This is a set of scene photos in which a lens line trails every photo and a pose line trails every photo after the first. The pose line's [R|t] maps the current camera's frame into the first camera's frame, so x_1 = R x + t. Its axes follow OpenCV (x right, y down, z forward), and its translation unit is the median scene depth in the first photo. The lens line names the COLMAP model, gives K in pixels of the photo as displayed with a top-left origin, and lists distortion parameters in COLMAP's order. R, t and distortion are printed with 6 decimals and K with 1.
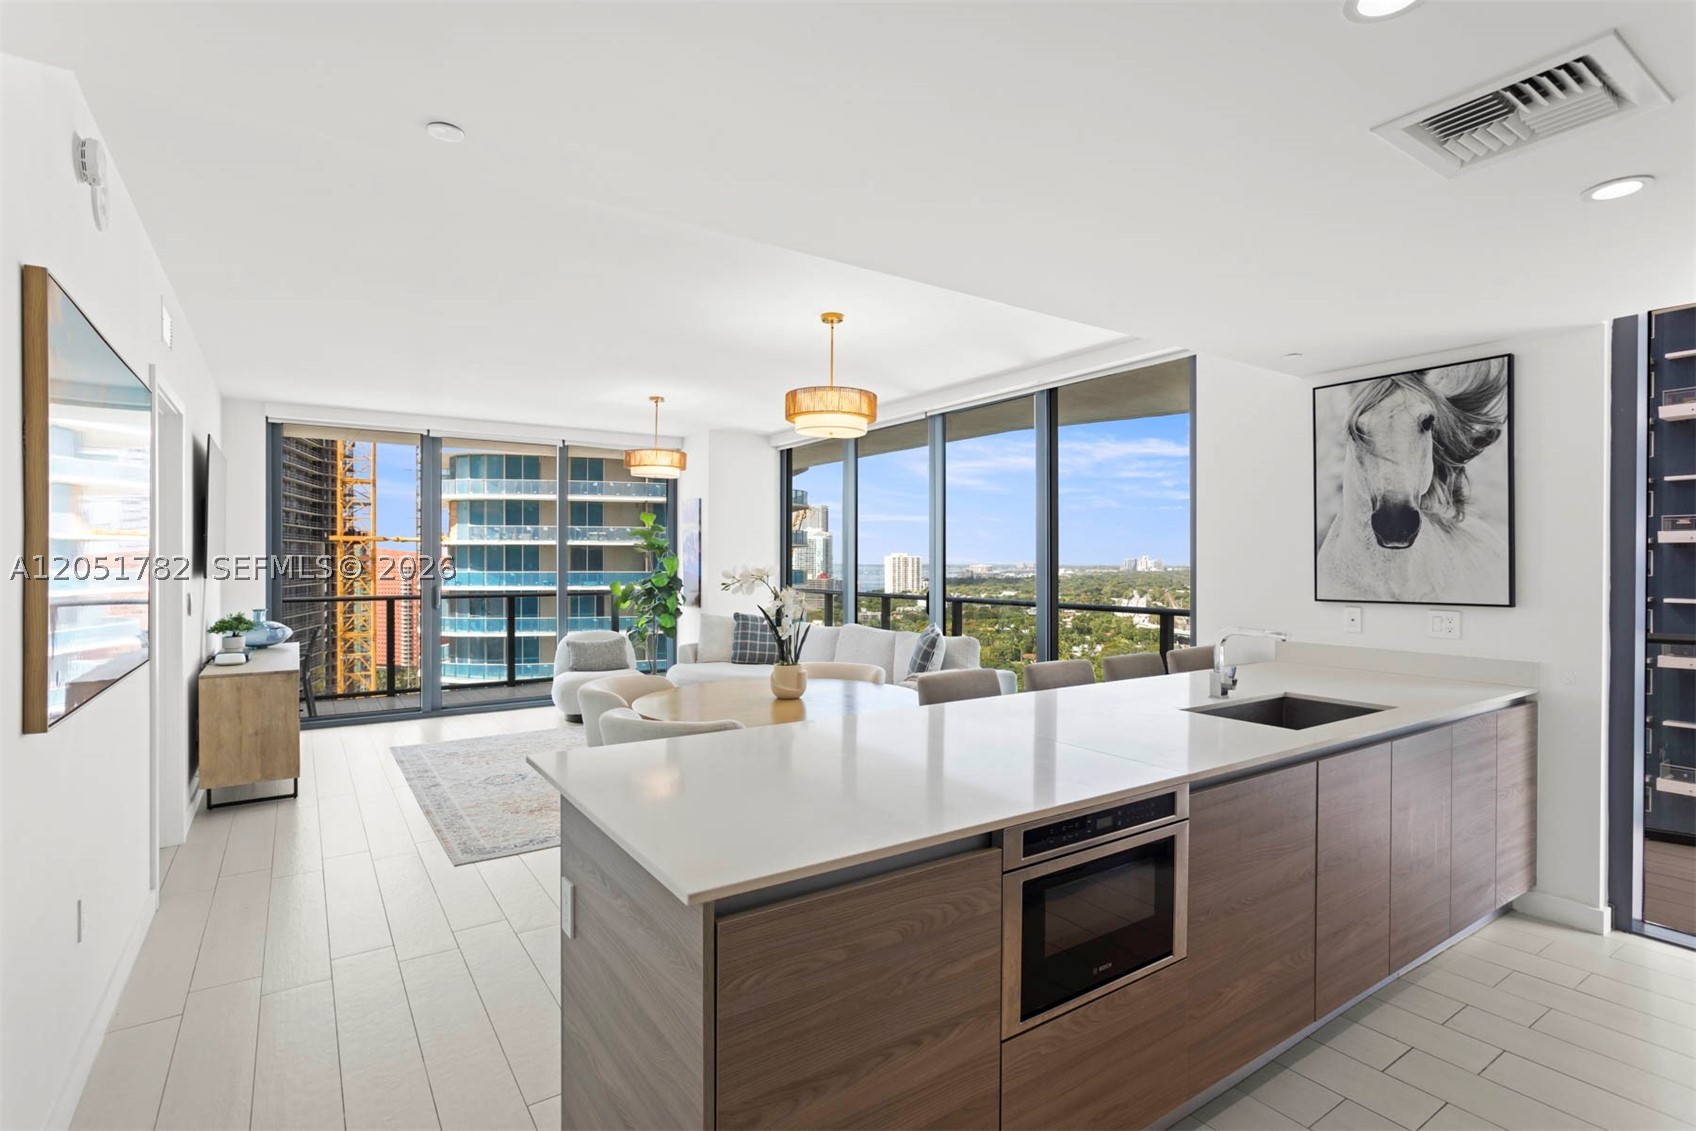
lens RADIAL K [[822.8, 0, 852.3], [0, 822.8, 562.0], [0, 0, 1]] dist [-0.017281, 0.008810]
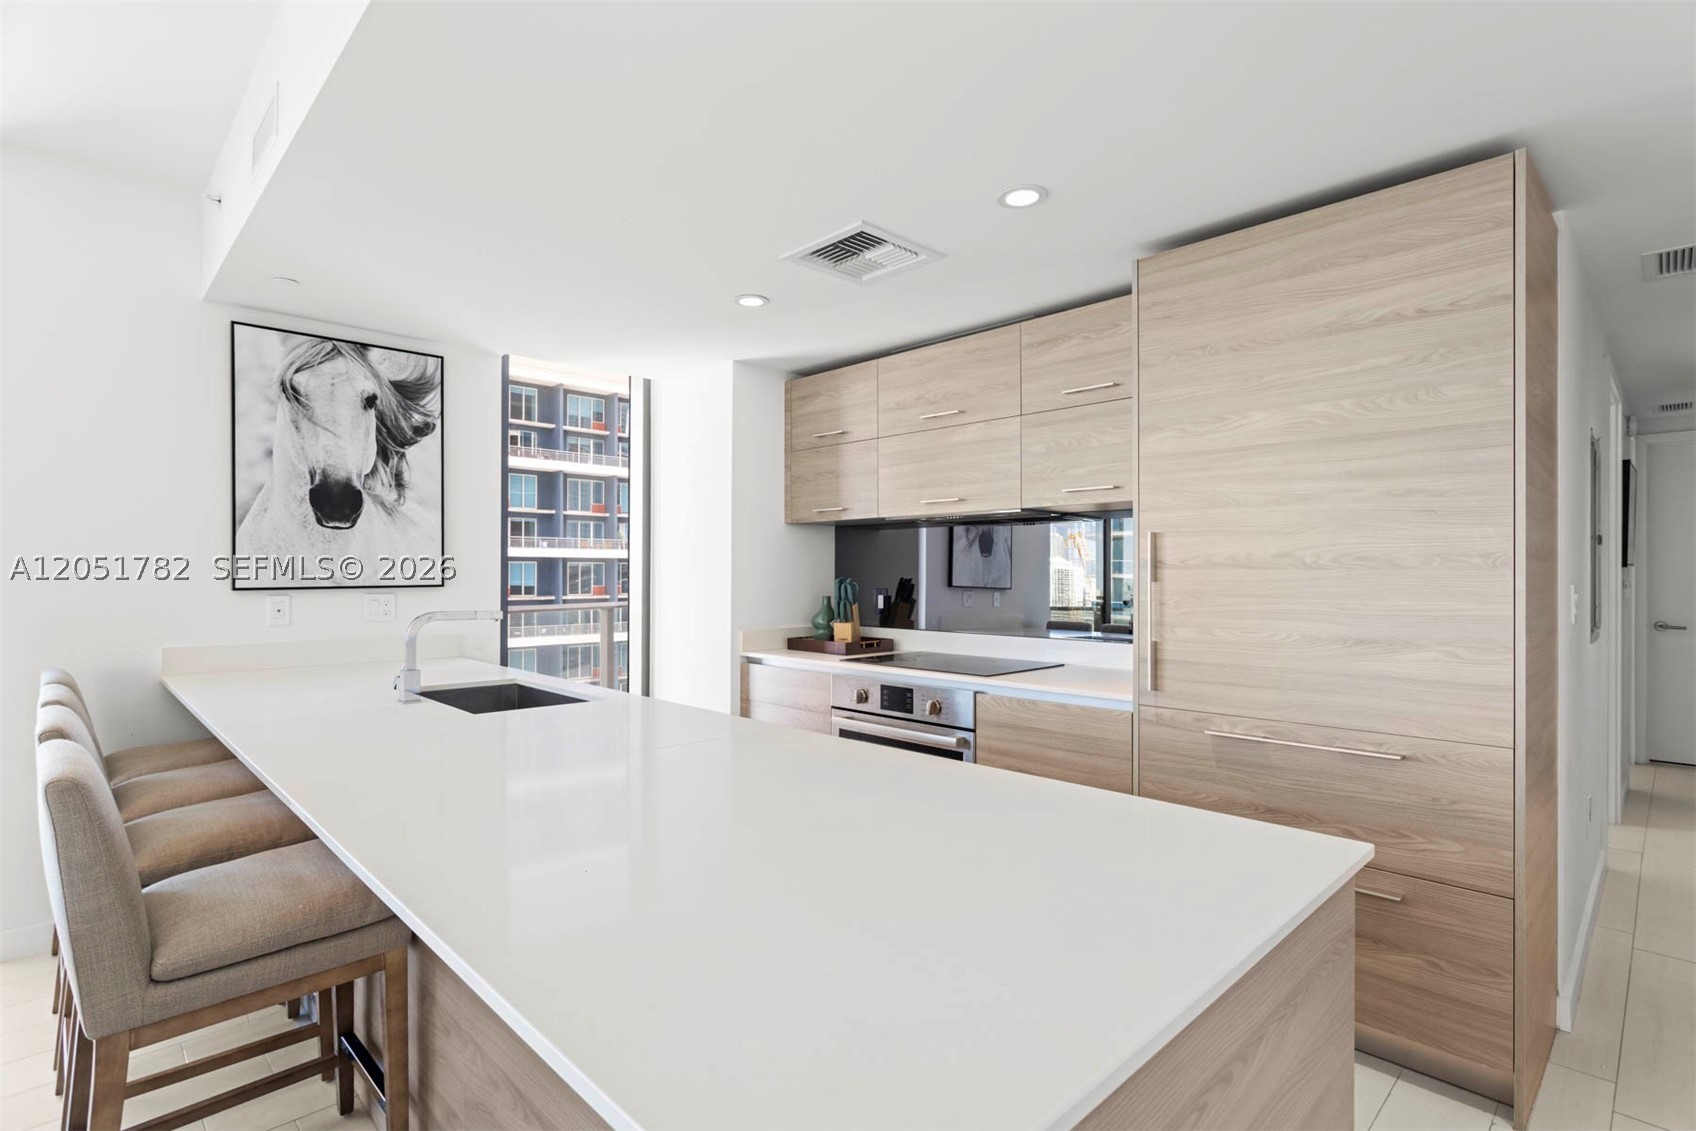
lens RADIAL K [[822.8, 0, 851.8], [0, 822.8, 572.0], [0, 0, 1]] dist [-0.017281, 0.008810]
pose [[-0.178897, 0.000225, 0.983868, -0.199851], [-0.000912, 1.000000, -0.000394, 0.018528], [-0.983867, -0.000968, -0.178897, 0.344260]]
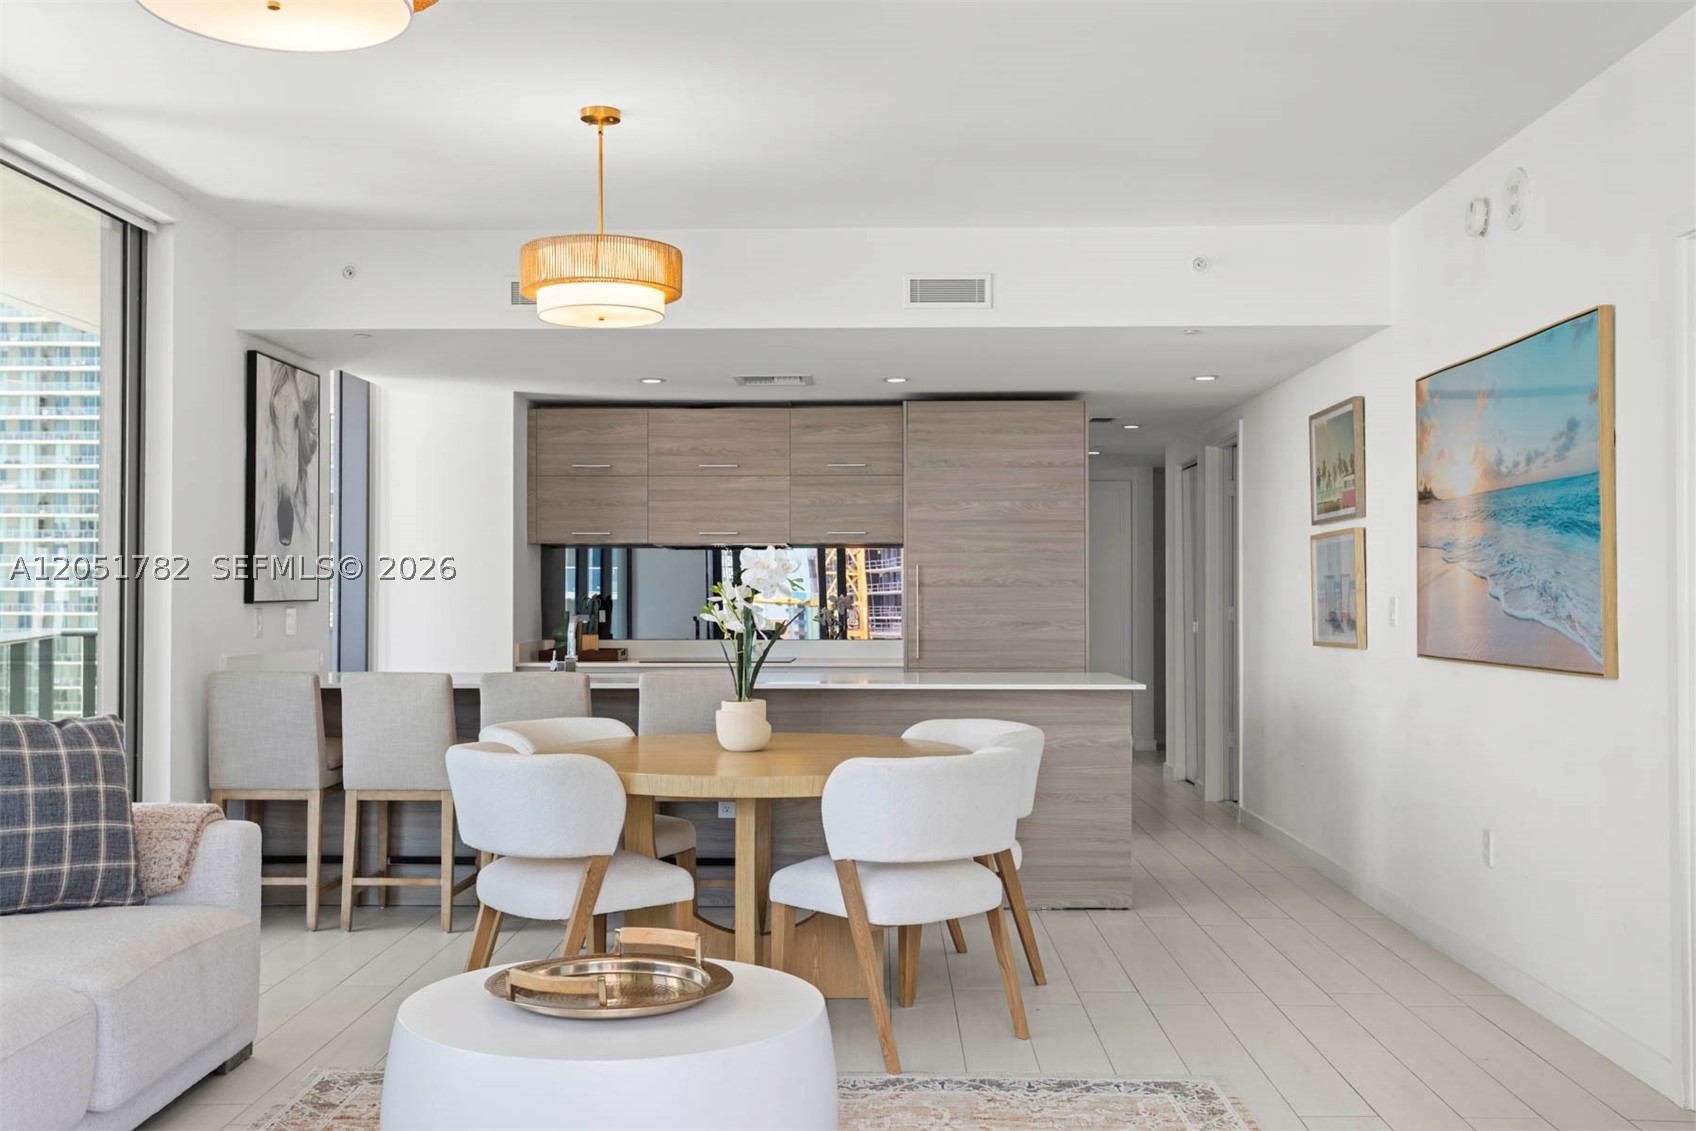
lens RADIAL K [[1627.6, 0, 864.1], [0, 1627.6, 566.7], [0, 0, 1]] dist [0.014538, 0.000000]
pose [[-0.821500, 0.010717, 0.570107, -0.564756], [-0.000349, 0.999814, -0.019298, 0.026132], [-0.570208, -0.016052, -0.821344, 1.261658]]
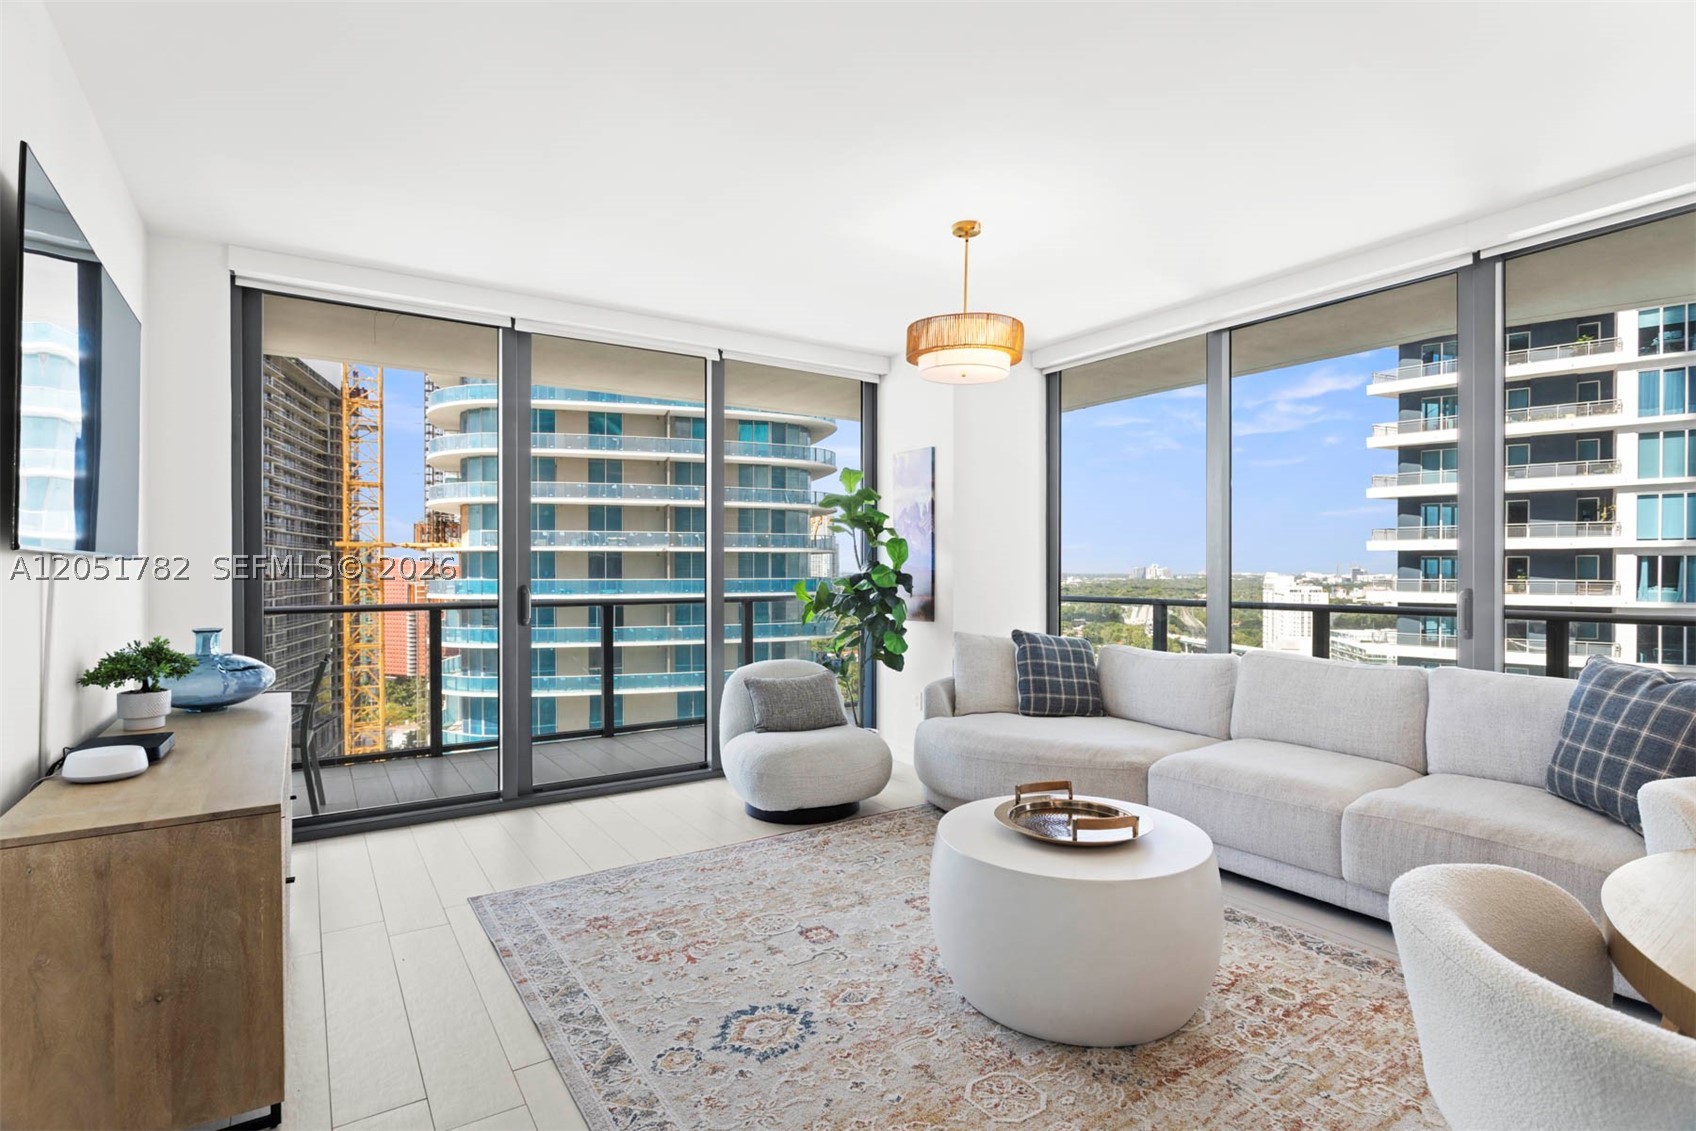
lens RADIAL K [[822.8, 0, 837.5], [0, 822.8, 574.5], [0, 0, 1]] dist [-0.017281, 0.008810]
pose [[0.999846, -0.001612, -0.017464, -0.321992], [0.001687, 0.999990, 0.004252, 0.022395], [0.017457, -0.004280, 0.999838, 0.488555]]
